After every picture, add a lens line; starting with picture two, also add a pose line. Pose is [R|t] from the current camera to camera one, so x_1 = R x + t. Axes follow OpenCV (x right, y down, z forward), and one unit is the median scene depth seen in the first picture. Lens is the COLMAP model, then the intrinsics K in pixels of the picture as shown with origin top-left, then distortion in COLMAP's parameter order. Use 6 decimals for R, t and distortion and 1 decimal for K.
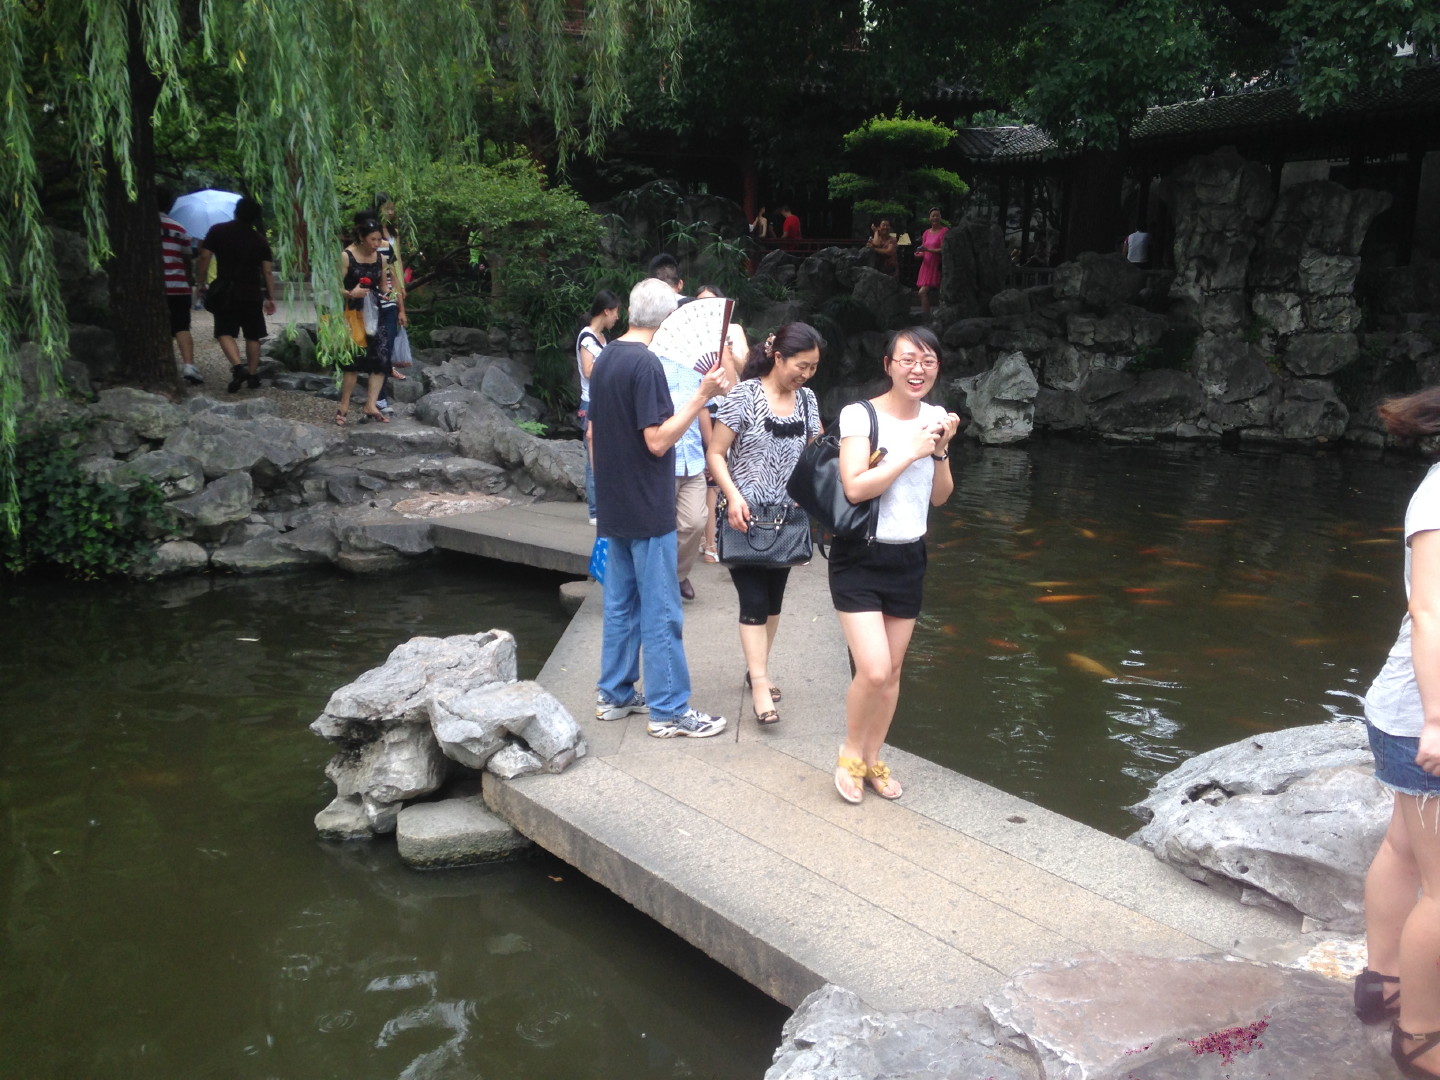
lens RADIAL K [[1303.0, 0, 720.0], [0, 1303.0, 540.0], [0, 0, 1]] dist [0.172068, -0.253584]
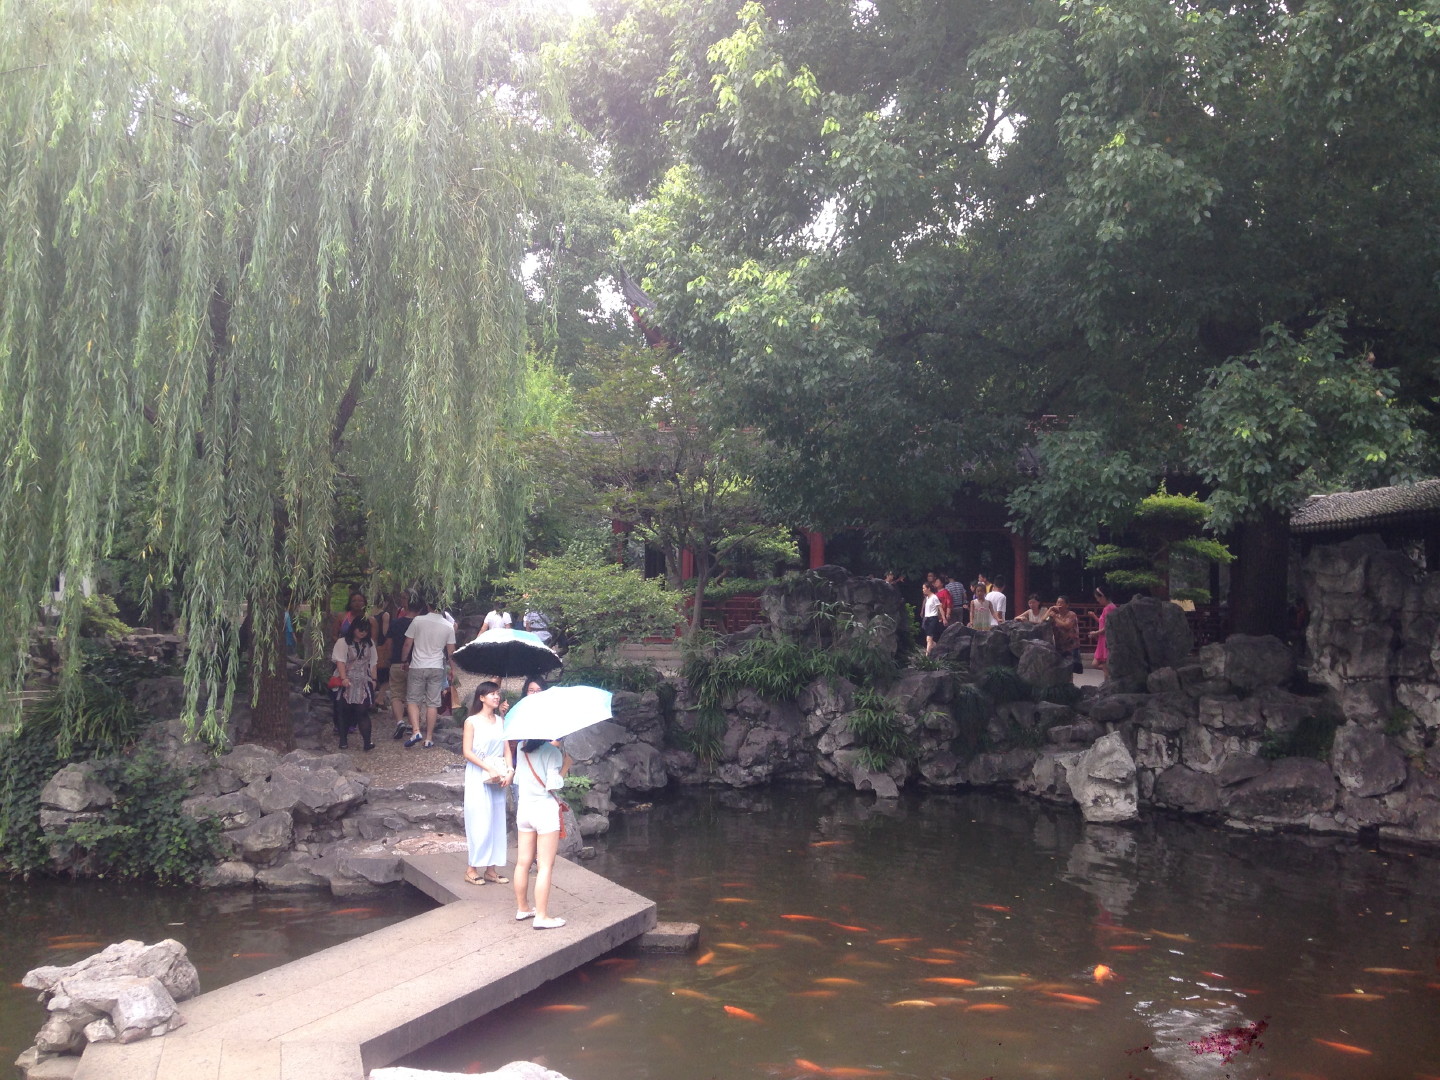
lens RADIAL K [[1303.0, 0, 720.0], [0, 1303.0, 540.0], [0, 0, 1]] dist [0.172068, -0.253584]
pose [[0.929457, -0.015131, -0.368620, 0.311965], [-0.078239, 0.968348, -0.237024, -0.018418], [0.360539, 0.249144, 0.898854, -0.069530]]
